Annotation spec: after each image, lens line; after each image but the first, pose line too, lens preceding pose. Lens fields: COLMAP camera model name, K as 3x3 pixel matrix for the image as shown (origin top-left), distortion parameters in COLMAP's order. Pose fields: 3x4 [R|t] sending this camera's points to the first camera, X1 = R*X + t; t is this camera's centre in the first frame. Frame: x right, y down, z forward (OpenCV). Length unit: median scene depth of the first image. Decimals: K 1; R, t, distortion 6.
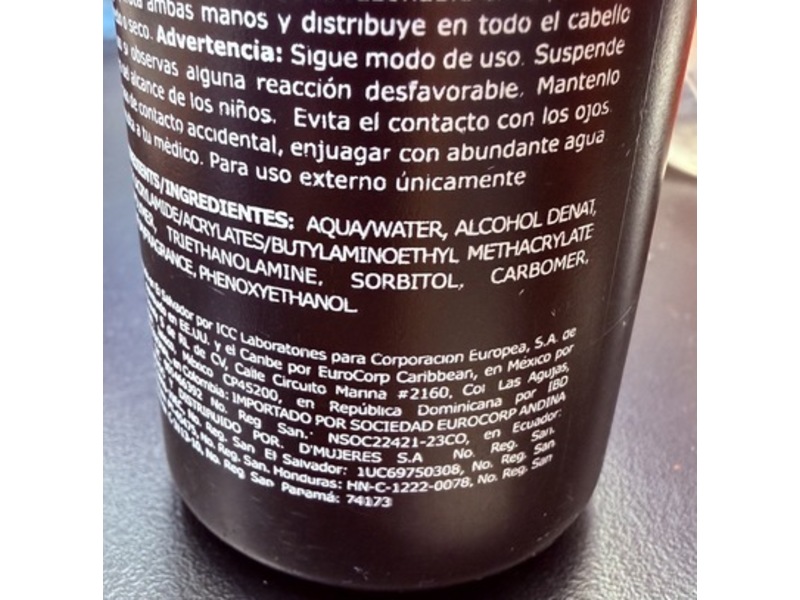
lens RADIAL K [[561.6, 0, 400.0], [0, 561.6, 300.0], [0, 0, 1]] dist [0.028585, 0.001265]
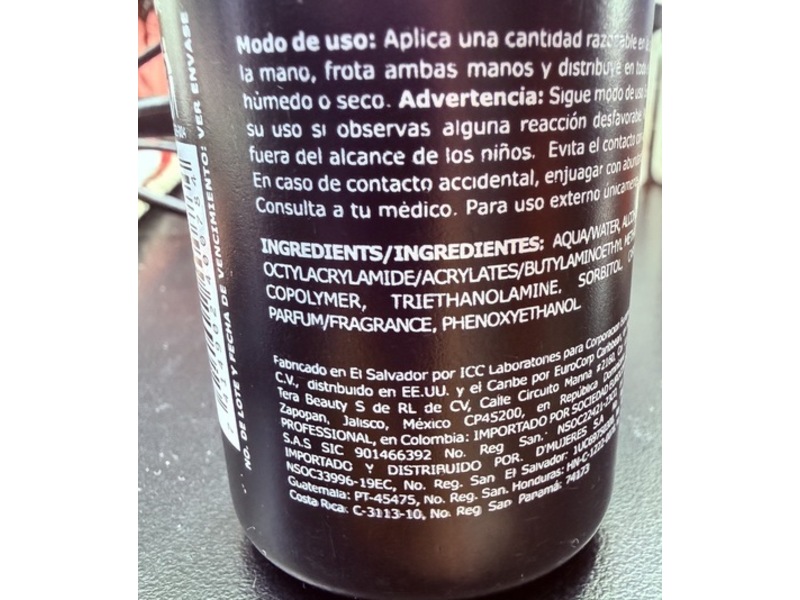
lens RADIAL K [[559.6, 0, 400.0], [0, 559.6, 300.0], [0, 0, 1]] dist [0.053109, 0.000711]
pose [[0.789811, -0.299411, 0.535305, -1.016940], [0.324785, 0.944513, 0.049091, -0.174811], [-0.520301, 0.135087, 0.843231, 0.219815]]
